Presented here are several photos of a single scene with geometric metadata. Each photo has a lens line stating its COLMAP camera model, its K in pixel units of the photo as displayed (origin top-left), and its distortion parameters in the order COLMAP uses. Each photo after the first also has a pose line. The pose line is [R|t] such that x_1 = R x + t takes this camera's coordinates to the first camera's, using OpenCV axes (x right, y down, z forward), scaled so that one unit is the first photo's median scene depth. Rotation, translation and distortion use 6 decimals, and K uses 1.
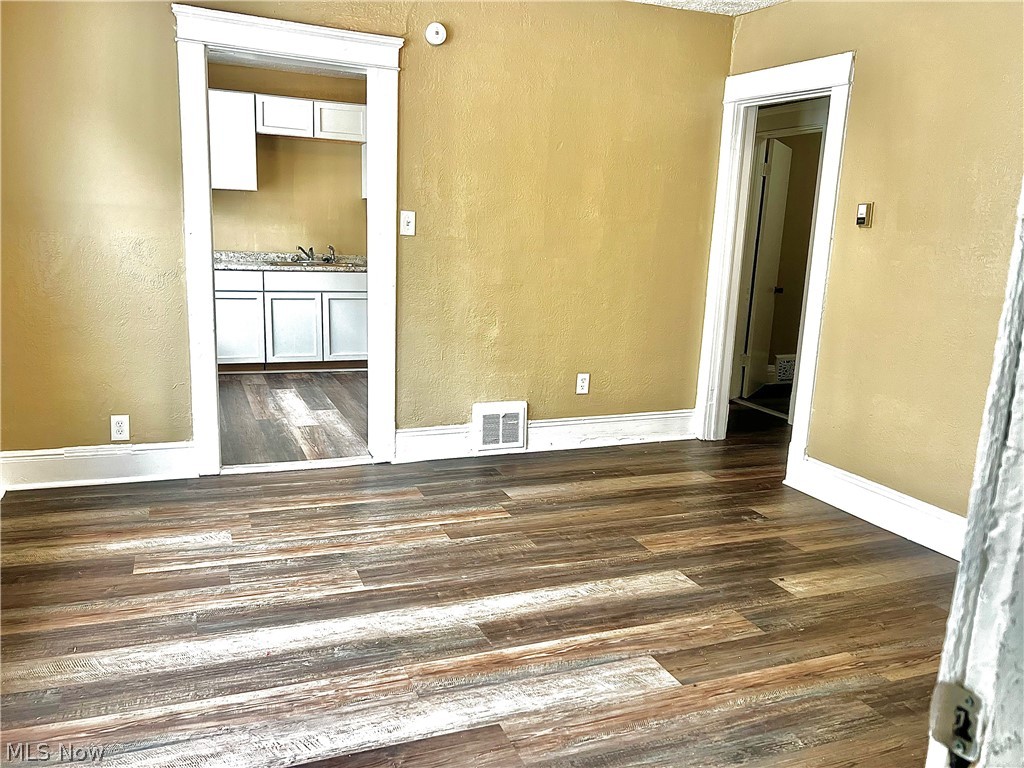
lens RADIAL K [[803.5, 0, 516.5], [0, 803.5, 381.0], [0, 0, 1]] dist [0.033550, -0.007462]
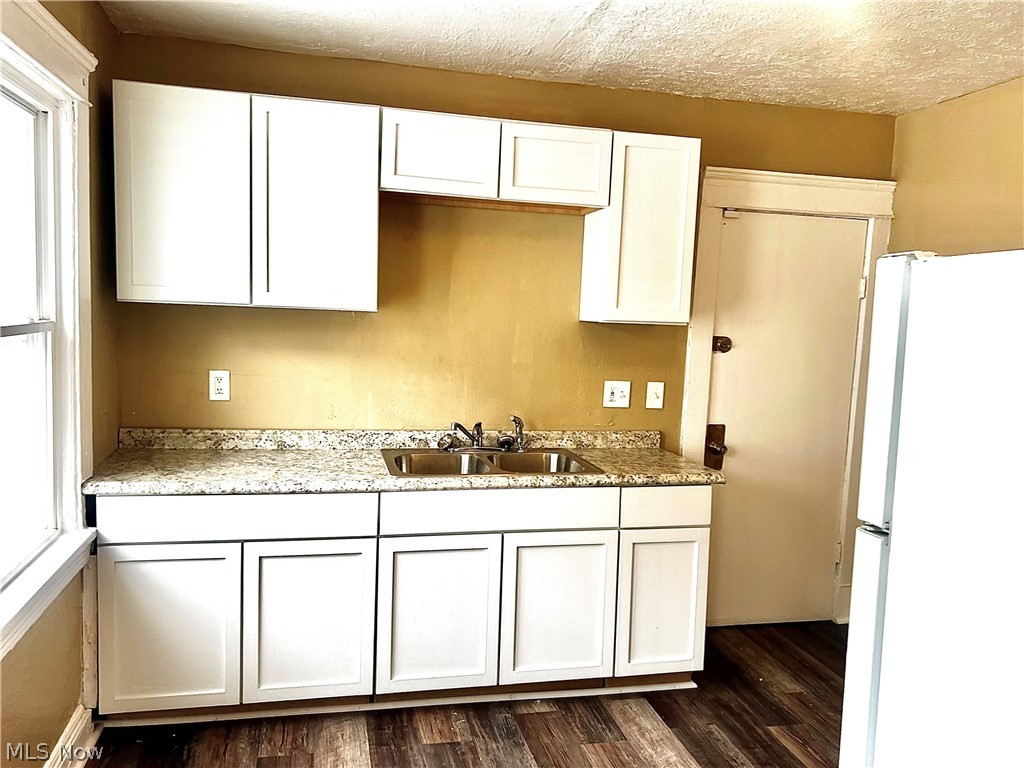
lens RADIAL K [[803.5, 0, 511.1], [0, 803.5, 385.7], [0, 0, 1]] dist [0.033550, -0.007462]
pose [[0.987666, 0.019853, -0.155311, -0.170198], [-0.033395, 0.995815, -0.085077, -0.155033], [0.152972, 0.089215, 0.984195, 0.555288]]
